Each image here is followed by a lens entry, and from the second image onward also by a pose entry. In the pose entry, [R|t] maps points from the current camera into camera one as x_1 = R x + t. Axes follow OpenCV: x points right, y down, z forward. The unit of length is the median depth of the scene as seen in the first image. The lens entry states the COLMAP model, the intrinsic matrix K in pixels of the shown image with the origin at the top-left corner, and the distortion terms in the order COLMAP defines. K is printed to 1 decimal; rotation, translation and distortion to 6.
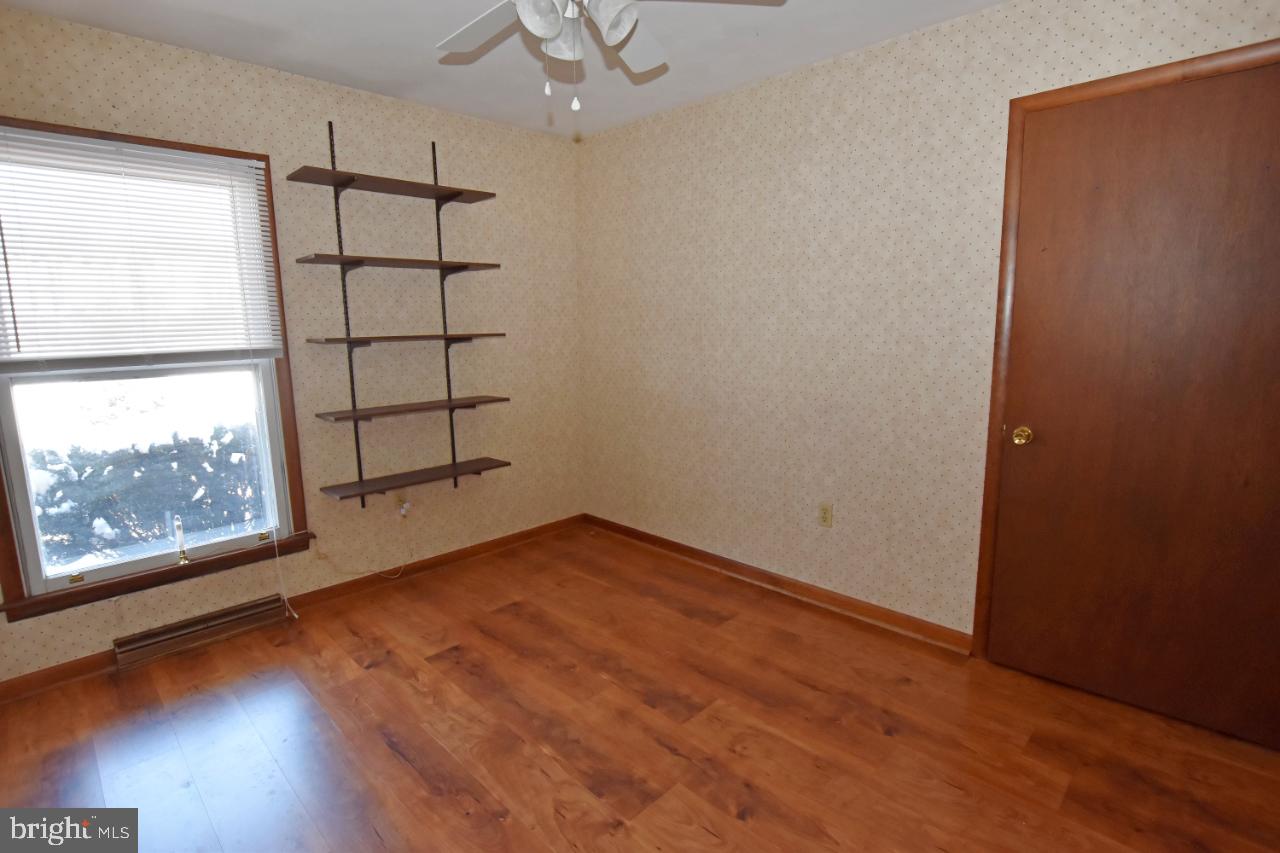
lens RADIAL K [[630.4, 0, 641.1], [0, 630.4, 428.1], [0, 0, 1]] dist [-0.026724, 0.000283]
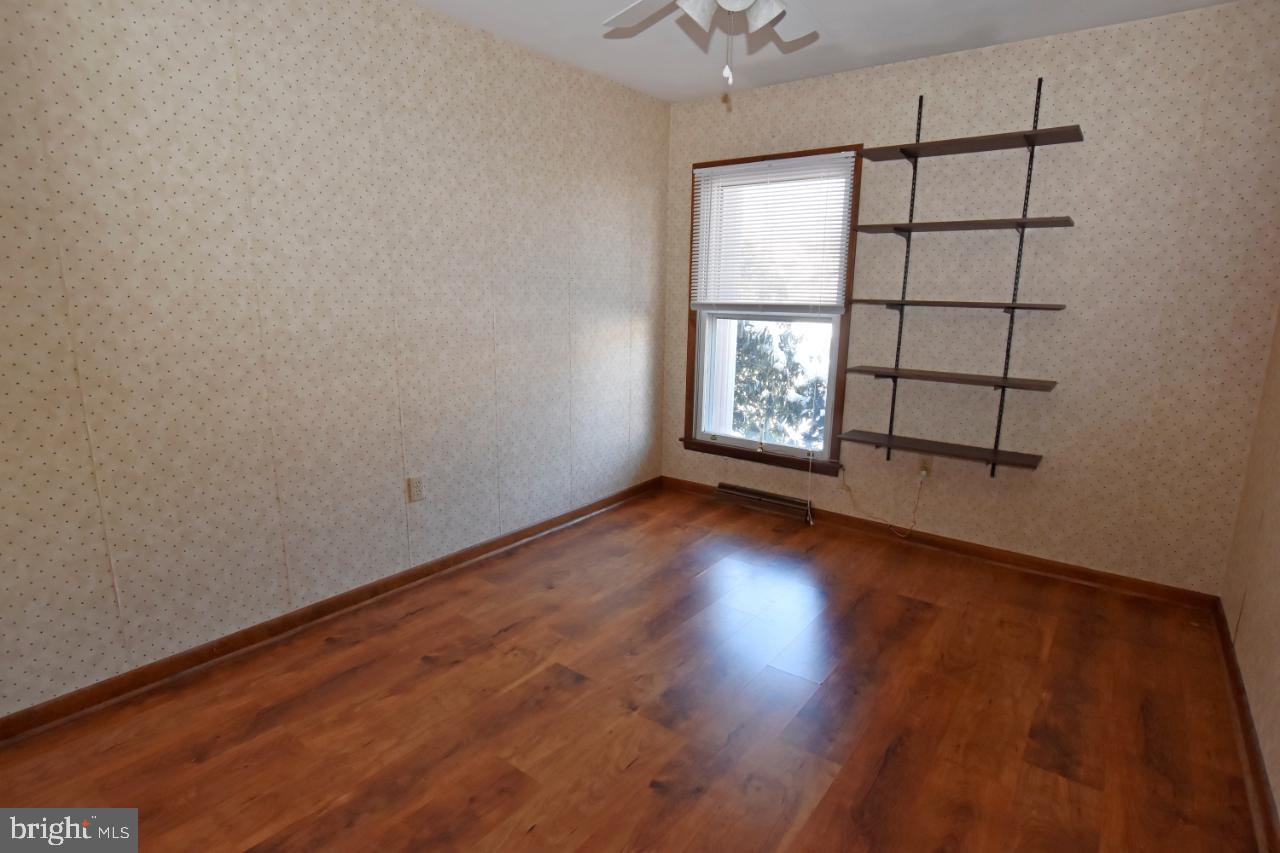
lens RADIAL K [[653.4, 0, 640.9], [0, 653.4, 421.9], [0, 0, 1]] dist [-0.015790, -0.000077]
pose [[0.130165, 0.213839, -0.968158, 0.600992], [-0.182366, 0.964970, 0.188617, -0.073587], [0.974577, 0.152008, 0.164602, 0.416356]]
